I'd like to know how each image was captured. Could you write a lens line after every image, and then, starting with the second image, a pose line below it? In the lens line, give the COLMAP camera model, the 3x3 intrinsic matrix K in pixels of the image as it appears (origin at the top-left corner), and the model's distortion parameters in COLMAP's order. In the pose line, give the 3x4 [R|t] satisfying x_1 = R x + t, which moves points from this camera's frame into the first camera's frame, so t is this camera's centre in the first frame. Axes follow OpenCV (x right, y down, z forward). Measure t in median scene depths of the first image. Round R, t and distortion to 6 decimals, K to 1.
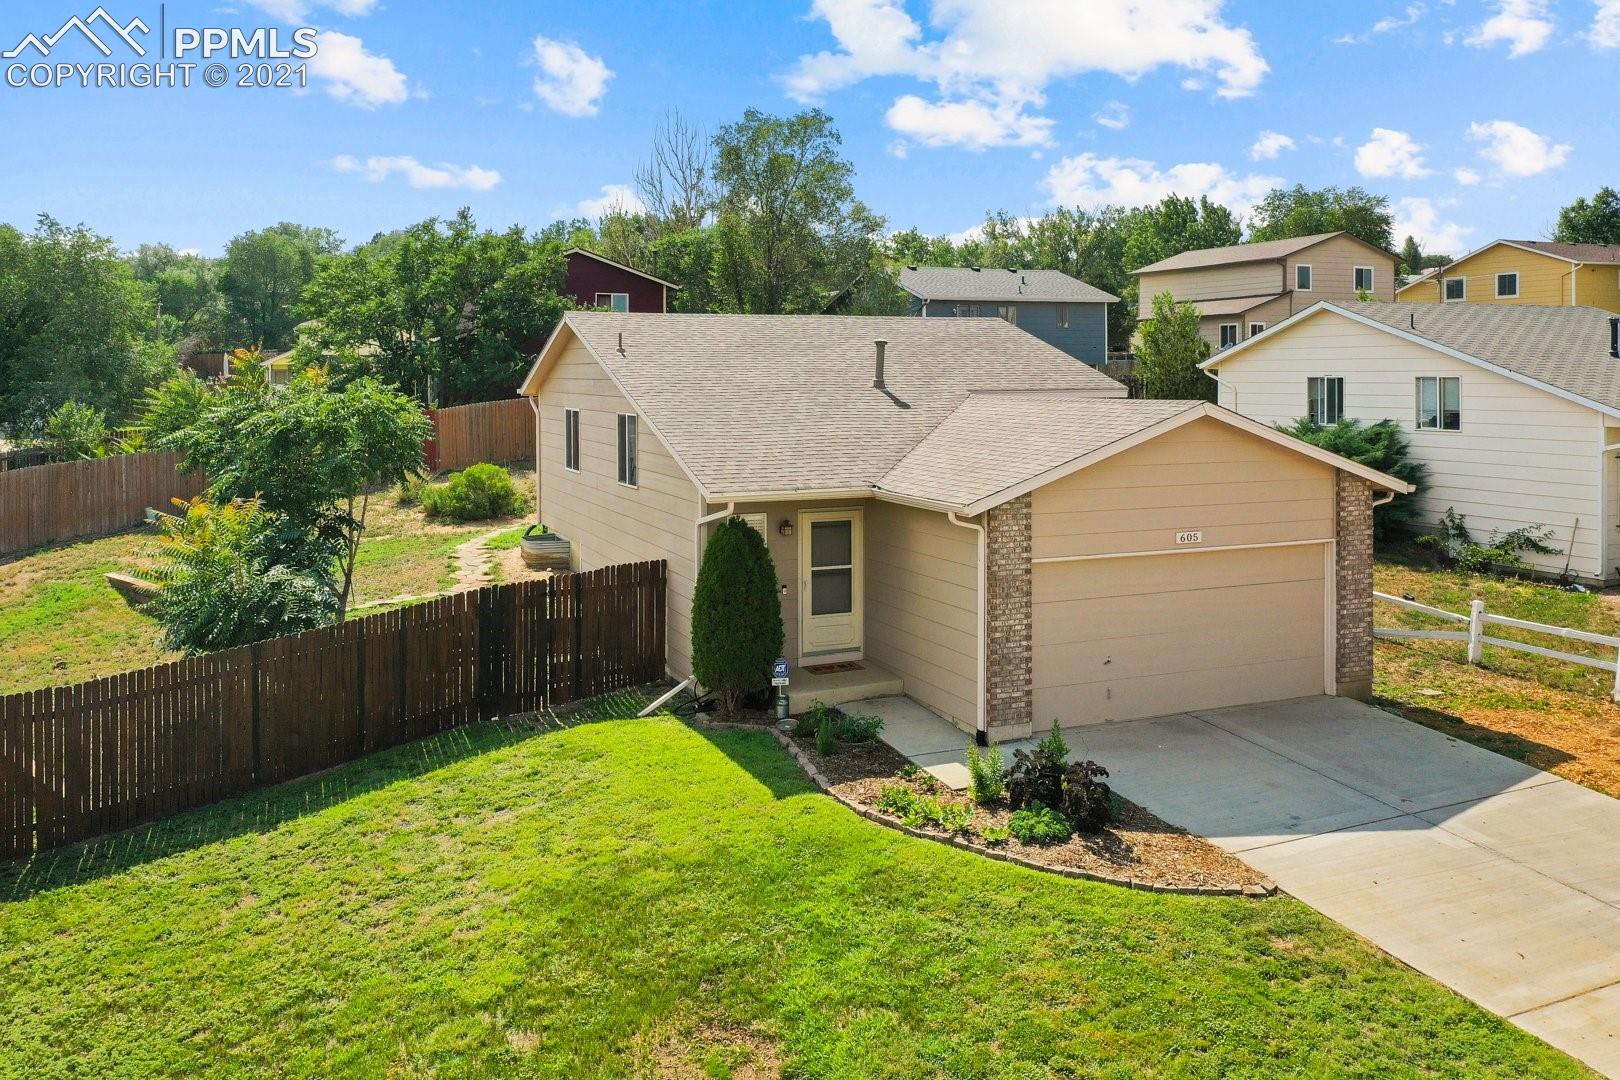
lens RADIAL K [[1312.6, 0, 813.5], [0, 1312.6, 375.5], [0, 0, 1]] dist [0.012692, 0.012040]
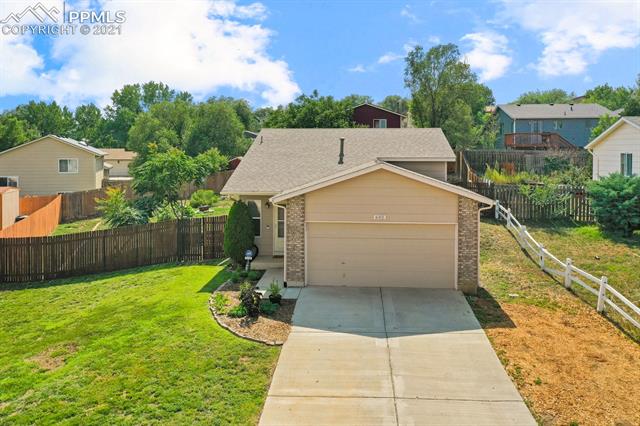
lens RADIAL K [[514.2, 0, 319.5], [0, 514.2, 163.1], [0, 0, 1]] dist [-0.004449, -0.002143]
pose [[0.879260, 0.014834, -0.476111, 0.645287], [-0.003968, 0.999708, 0.023820, -0.001805], [0.476325, -0.019054, 0.879063, 0.092303]]
